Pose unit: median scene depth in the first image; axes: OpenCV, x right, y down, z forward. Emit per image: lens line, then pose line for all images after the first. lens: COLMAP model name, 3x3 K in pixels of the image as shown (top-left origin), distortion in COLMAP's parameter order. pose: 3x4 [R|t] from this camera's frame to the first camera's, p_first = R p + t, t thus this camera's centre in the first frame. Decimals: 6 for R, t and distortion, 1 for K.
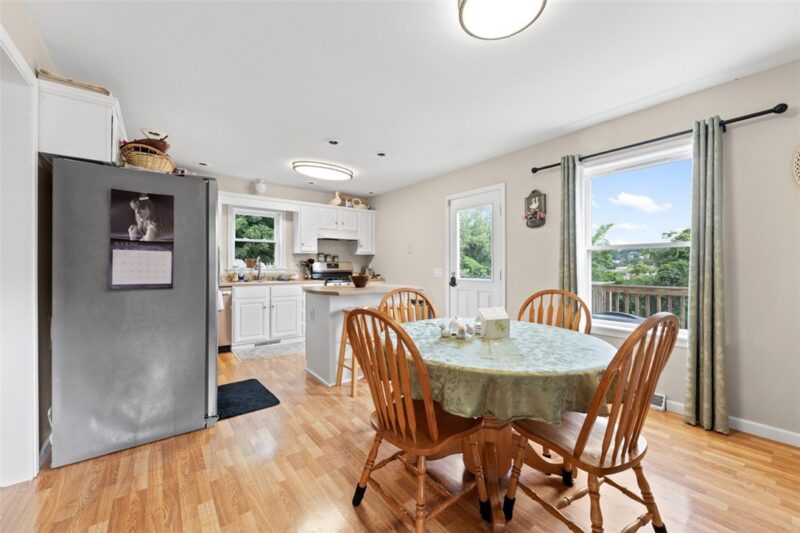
lens RADIAL K [[311.5, 0, 400.0], [0, 311.5, 266.5], [0, 0, 1]] dist [-0.000487, -0.000062]
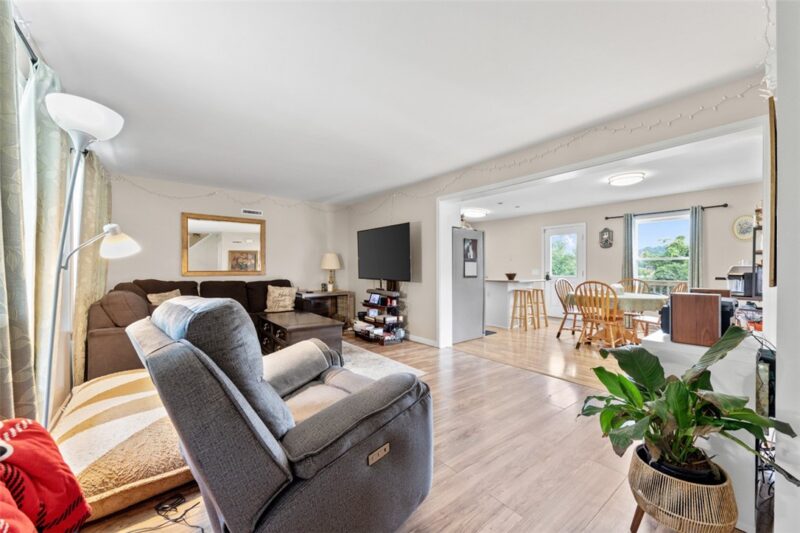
lens RADIAL K [[309.3, 0, 400.0], [0, 309.3, 266.5], [0, 0, 1]] dist [0.003335, 0.000060]
pose [[0.999926, 0.000318, 0.012152, -0.930101], [-0.000221, 0.999968, -0.007958, 0.002598], [-0.012154, 0.007955, 0.999894, -0.954639]]
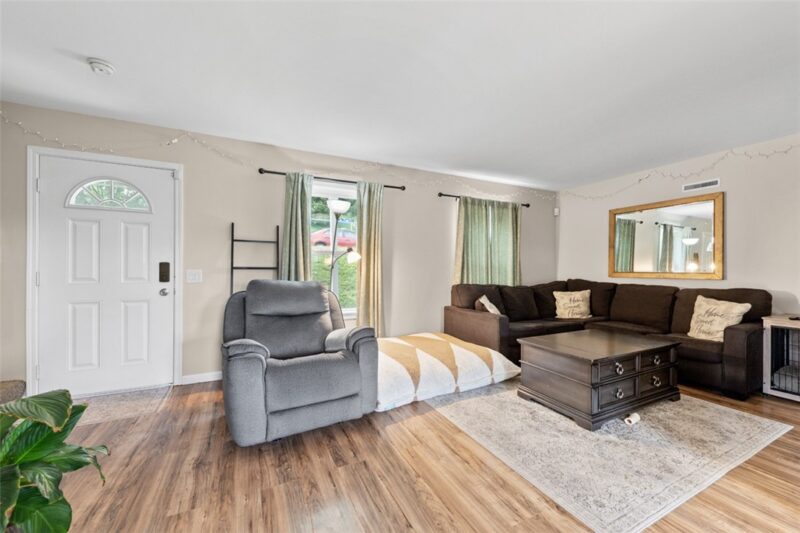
lens RADIAL K [[311.5, 0, 400.0], [0, 311.5, 266.5], [0, 0, 1]] dist [-0.000487, -0.000062]
pose [[-0.197717, -0.010458, -0.980203, -0.346521], [-0.005548, 0.999939, -0.009550, 0.007193], [0.980243, 0.003550, -0.197763, -0.051368]]
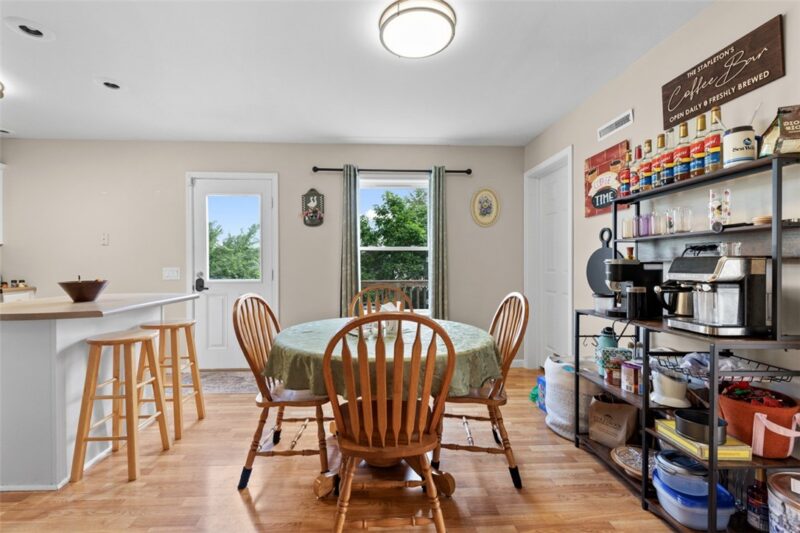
lens RADIAL K [[346.2, 0, 384.5], [0, 346.2, 265.7], [0, 0, 1]] dist [0.013663, -0.008170]
pose [[0.570501, -0.003916, 0.821288, -0.392996], [0.004012, 0.999990, 0.001981, 0.001393], [-0.821287, 0.002165, 0.570511, 0.193551]]
